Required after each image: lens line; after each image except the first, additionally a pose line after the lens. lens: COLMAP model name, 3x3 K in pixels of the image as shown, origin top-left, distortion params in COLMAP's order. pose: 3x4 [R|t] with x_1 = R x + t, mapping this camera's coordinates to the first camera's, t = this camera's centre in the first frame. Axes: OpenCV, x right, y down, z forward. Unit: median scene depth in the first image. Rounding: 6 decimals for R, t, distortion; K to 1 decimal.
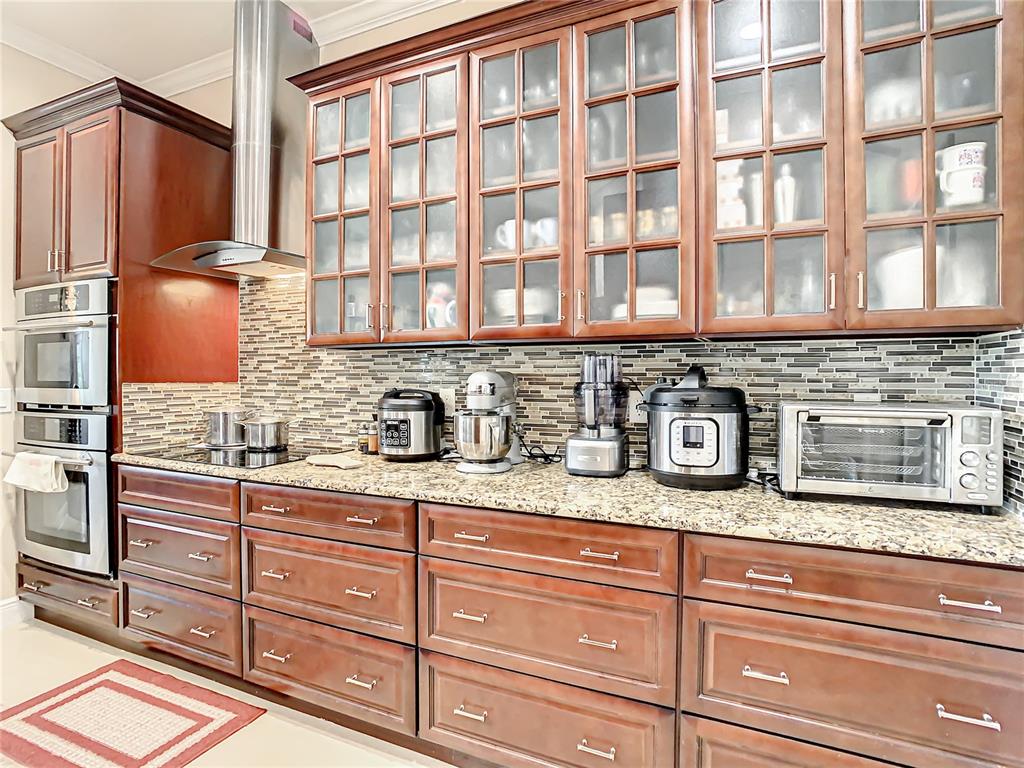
lens RADIAL K [[531.2, 0, 511.9], [0, 531.2, 374.1], [0, 0, 1]] dist [-0.044830, 0.000253]
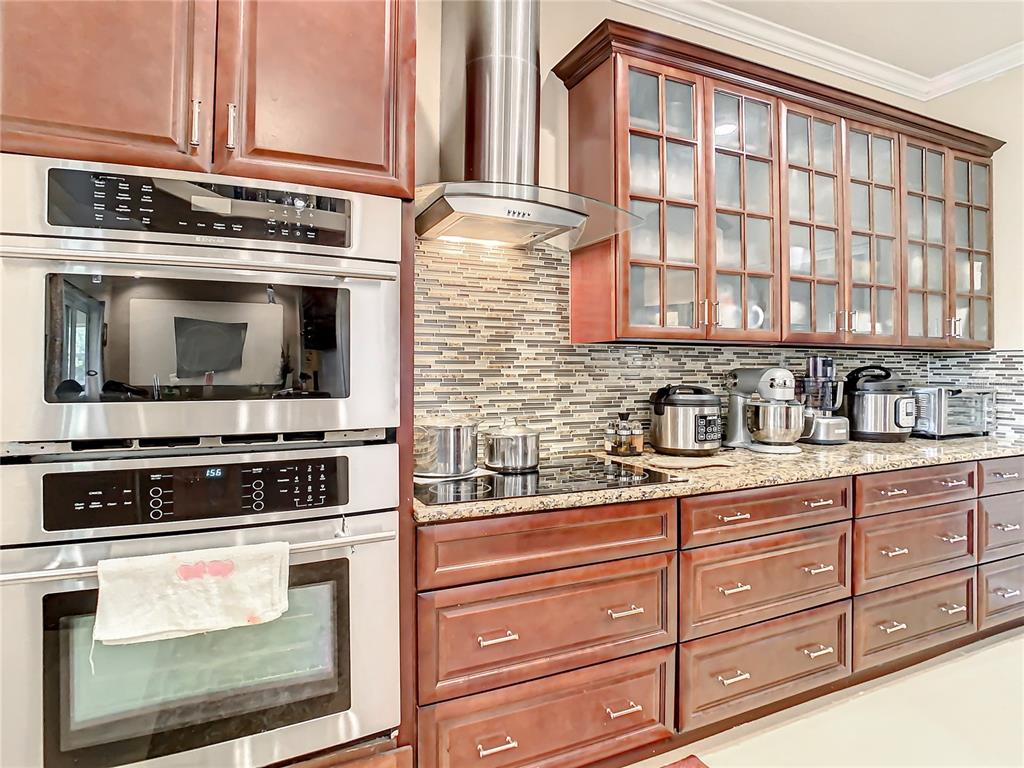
lens RADIAL K [[539.5, 0, 512.9], [0, 539.5, 361.8], [0, 0, 1]] dist [-0.045367, 0.017292]
pose [[0.696653, 0.010254, 0.717335, -1.020584], [-0.002496, 0.999926, -0.011869, -0.003429], [-0.717404, 0.006478, 0.696627, 0.451829]]
